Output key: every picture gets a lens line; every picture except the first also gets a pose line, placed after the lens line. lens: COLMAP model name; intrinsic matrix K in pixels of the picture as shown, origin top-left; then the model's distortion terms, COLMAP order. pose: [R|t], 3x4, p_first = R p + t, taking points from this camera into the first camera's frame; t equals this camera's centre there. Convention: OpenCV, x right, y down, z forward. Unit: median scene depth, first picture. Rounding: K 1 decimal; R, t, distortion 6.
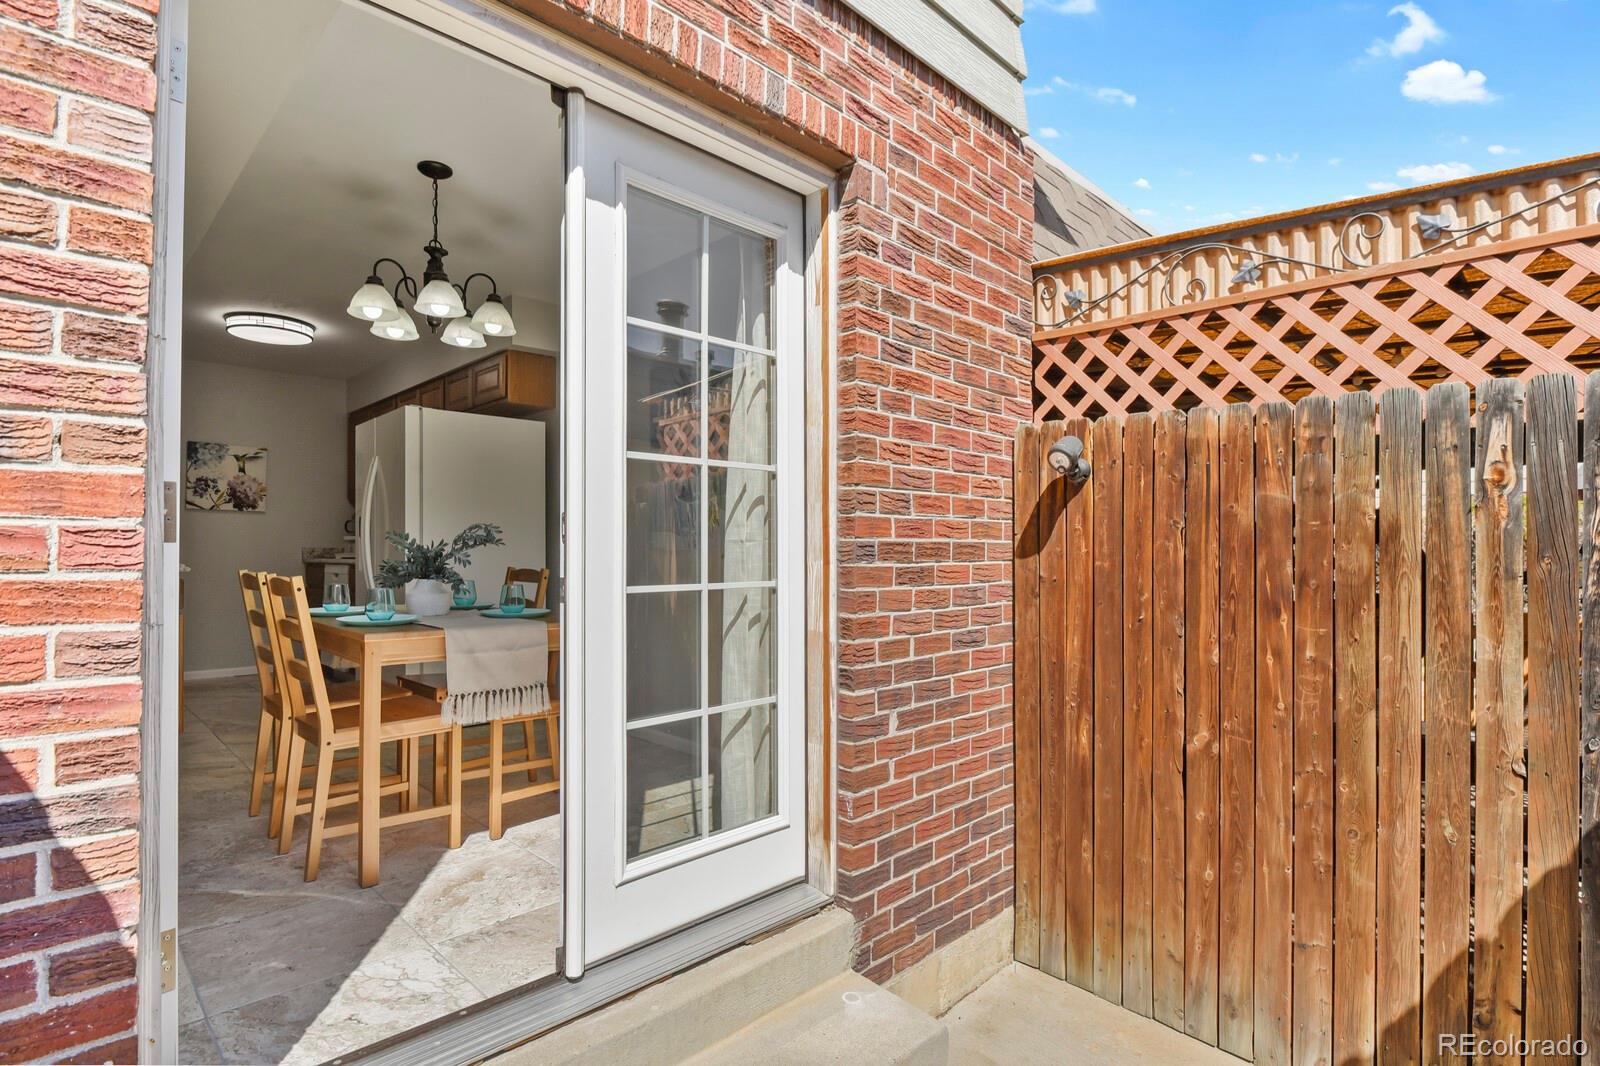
lens RADIAL K [[782.5, 0, 801.2], [0, 782.5, 540.7], [0, 0, 1]] dist [-0.003162, -0.005588]
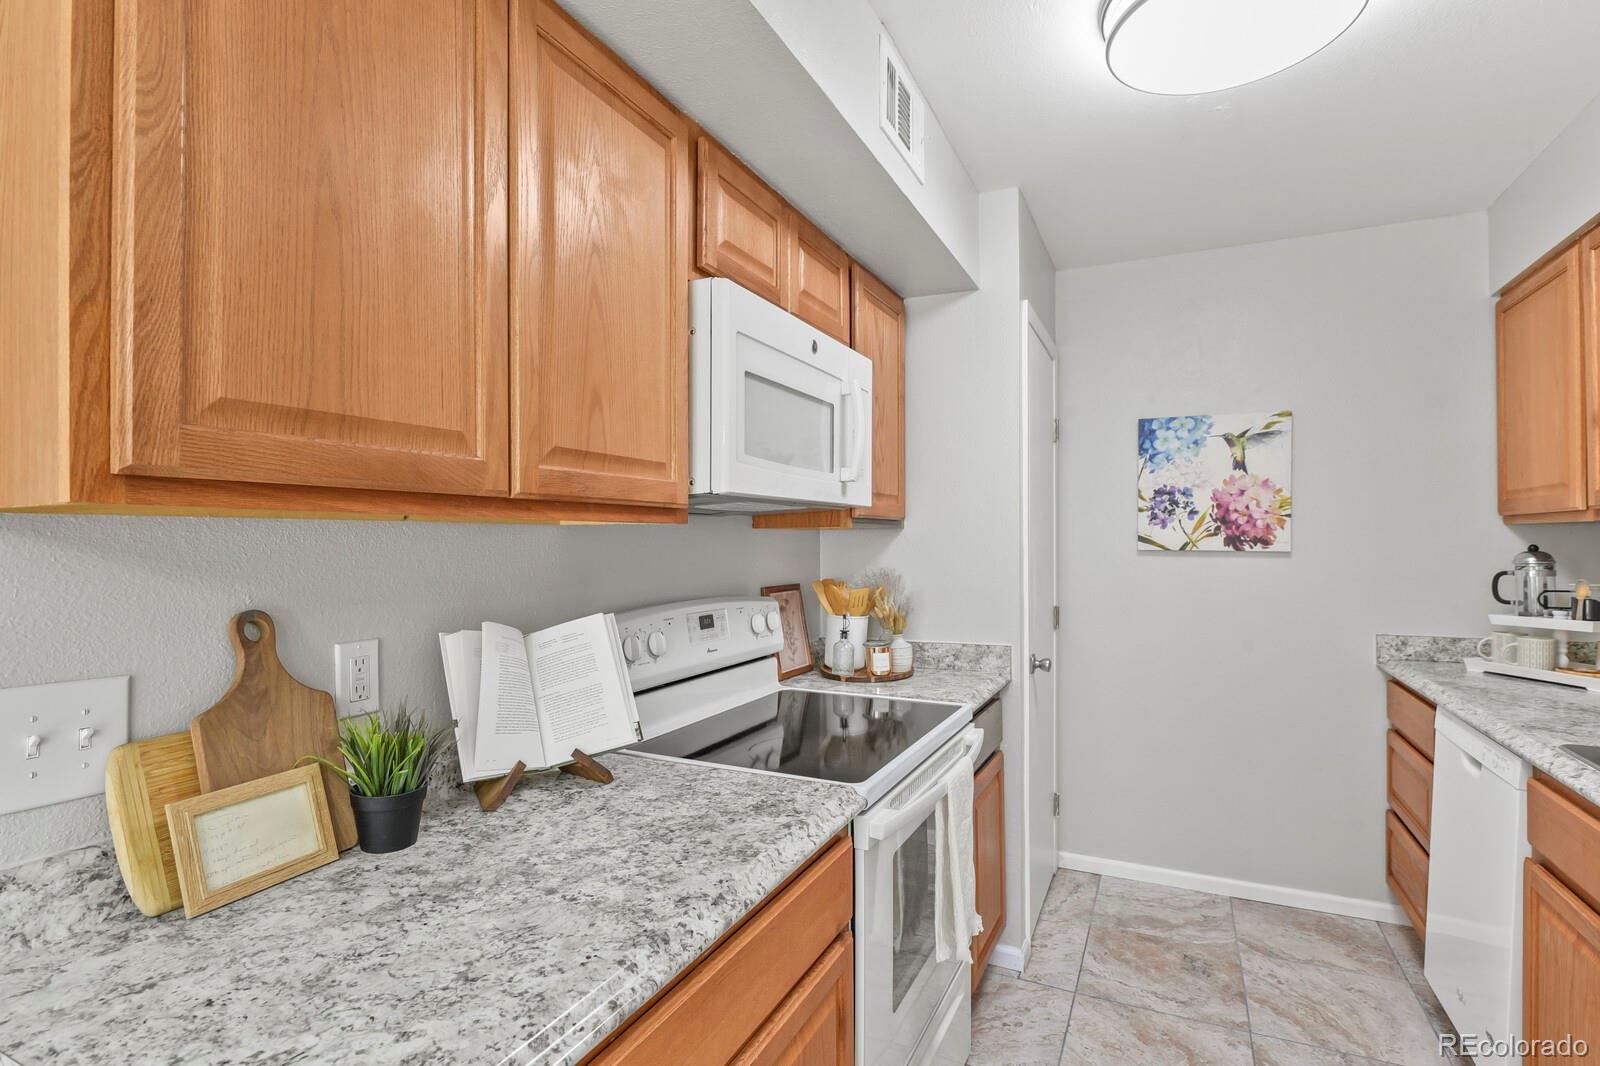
lens RADIAL K [[782.5, 0, 791.2], [0, 782.5, 544.2], [0, 0, 1]] dist [-0.003162, -0.005588]
pose [[0.322874, 0.003376, -0.946436, -0.365050], [0.018964, 0.999770, 0.010035, -0.053589], [0.946252, -0.021188, 0.322735, 0.602371]]
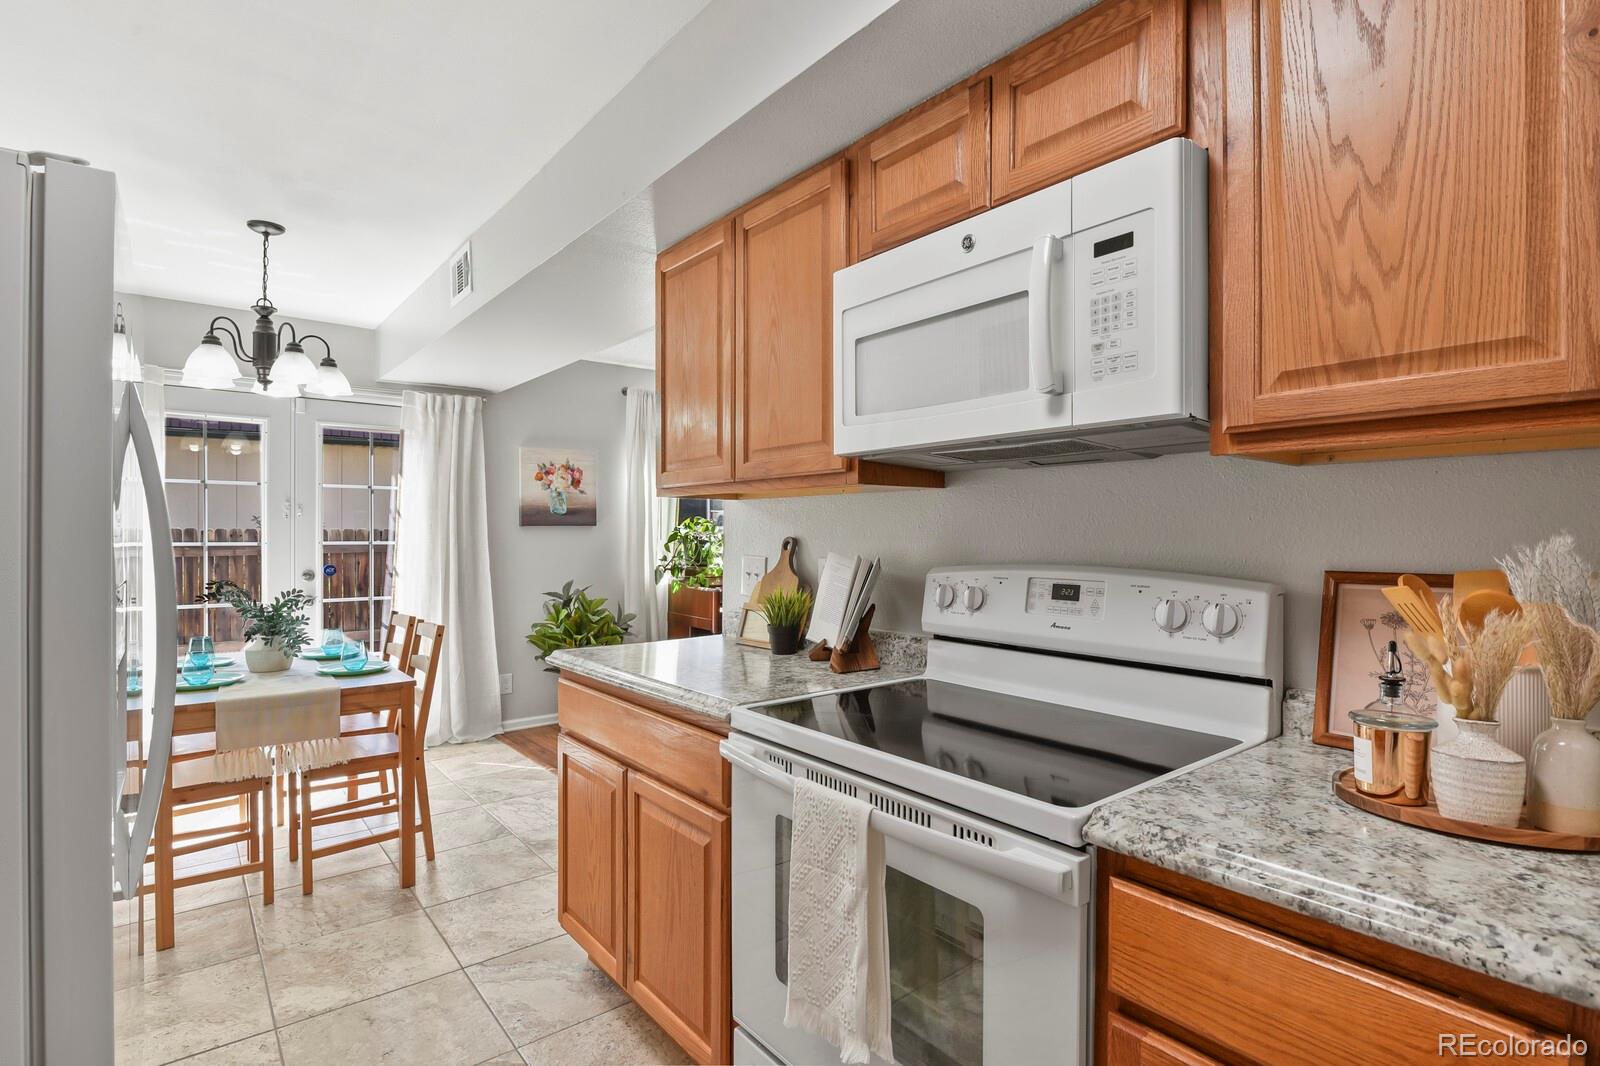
lens RADIAL K [[782.5, 0, 801.4], [0, 782.5, 539.3], [0, 0, 1]] dist [-0.003162, -0.005588]
pose [[-0.993229, -0.001706, 0.116161, -0.618304], [-0.003039, 0.999932, -0.011301, -0.034095], [-0.116134, -0.011577, -0.993166, 0.941891]]
